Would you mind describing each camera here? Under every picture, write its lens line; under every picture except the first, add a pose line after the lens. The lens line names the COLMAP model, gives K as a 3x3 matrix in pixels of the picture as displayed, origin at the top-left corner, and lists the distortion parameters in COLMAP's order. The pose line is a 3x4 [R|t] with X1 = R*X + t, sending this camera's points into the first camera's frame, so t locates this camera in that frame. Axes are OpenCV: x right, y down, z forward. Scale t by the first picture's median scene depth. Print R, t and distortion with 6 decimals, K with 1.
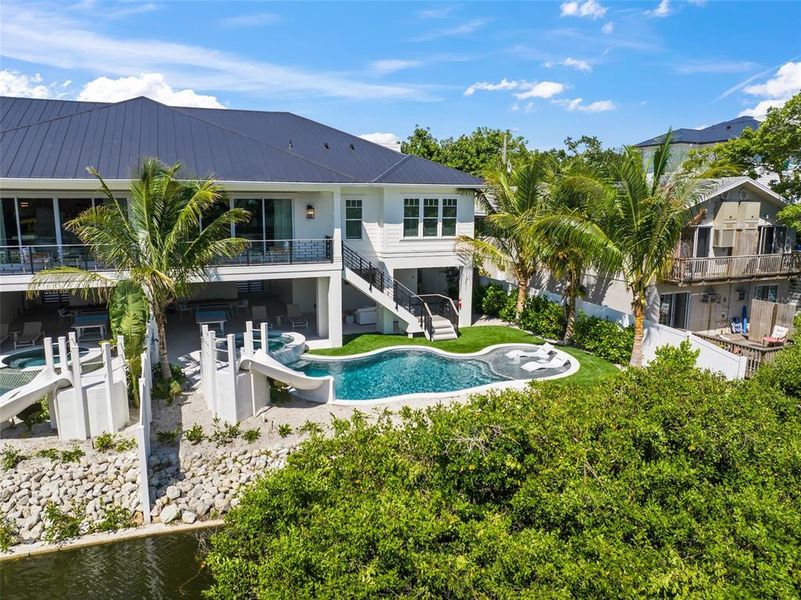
lens RADIAL K [[563.0, 0, 400.5], [0, 563.0, 300.0], [0, 0, 1]] dist [-0.035742, -0.003517]
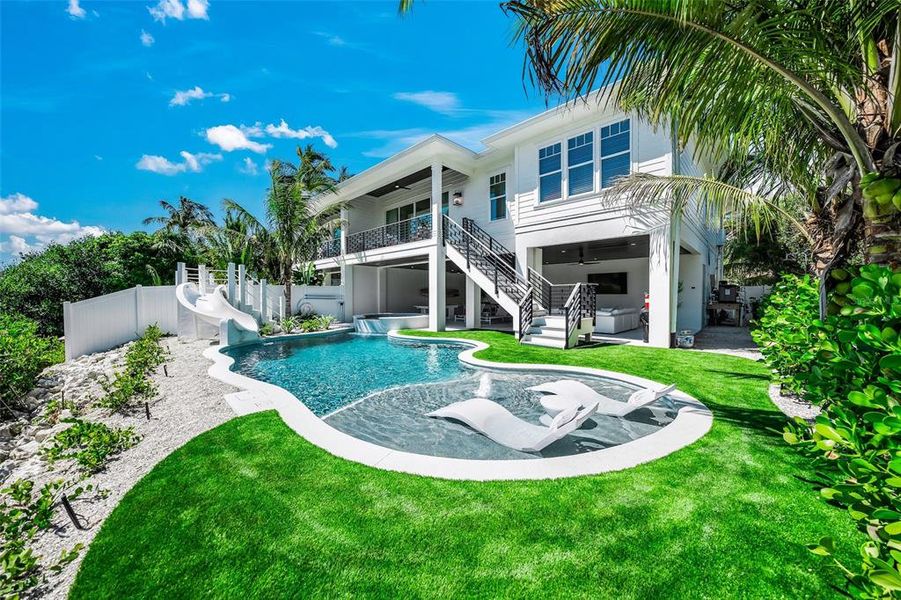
lens RADIAL K [[316.2, 0, 448.7], [0, 316.2, 301.3], [0, 0, 1]] dist [0.000611, -0.000070]
pose [[0.397299, 0.014560, -0.917574, 0.364285], [-0.148642, 0.987692, -0.048688, 0.056485], [0.905571, 0.155734, 0.394574, 0.809447]]
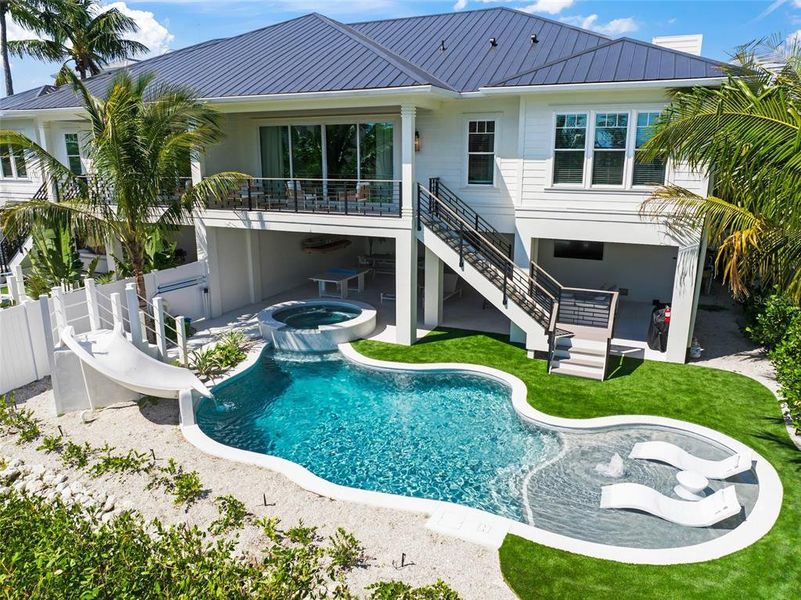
lens RADIAL K [[563.0, 0, 400.5], [0, 563.0, 300.0], [0, 0, 1]] dist [-0.035742, -0.003517]
pose [[0.687519, 0.174659, -0.704849, 0.347879], [-0.118333, 0.984616, 0.128561, -0.054216], [0.716460, -0.004981, 0.697610, 0.527215]]
